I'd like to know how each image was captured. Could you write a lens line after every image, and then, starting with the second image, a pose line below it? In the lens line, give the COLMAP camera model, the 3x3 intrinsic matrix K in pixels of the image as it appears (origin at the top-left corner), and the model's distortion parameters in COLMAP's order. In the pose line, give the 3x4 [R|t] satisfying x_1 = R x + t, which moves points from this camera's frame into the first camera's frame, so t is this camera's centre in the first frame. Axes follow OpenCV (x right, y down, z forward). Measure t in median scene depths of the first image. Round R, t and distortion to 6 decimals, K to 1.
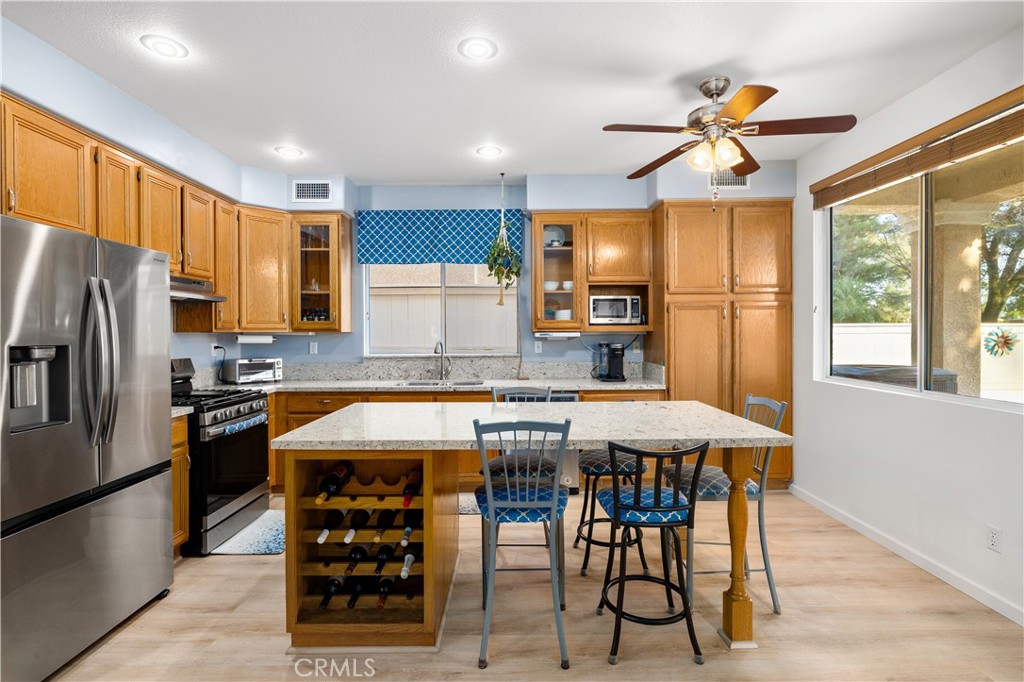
lens RADIAL K [[489.9, 0, 511.2], [0, 489.9, 341.4], [0, 0, 1]] dist [-0.009225, 0.000852]
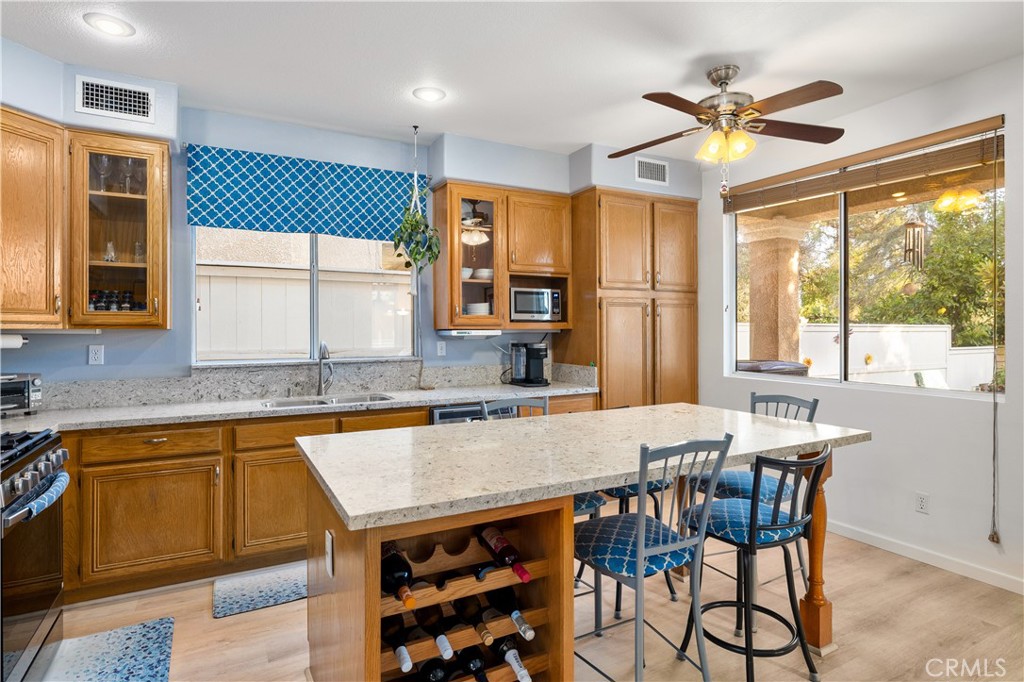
lens RADIAL K [[550.3, 0, 513.9], [0, 550.3, 333.3], [0, 0, 1]] dist [-0.002378, -0.000097]
pose [[0.878949, -0.000897, 0.476914, -0.293267], [0.007697, 0.999895, -0.012305, -0.001412], [-0.476853, 0.014486, 0.878864, 0.156218]]
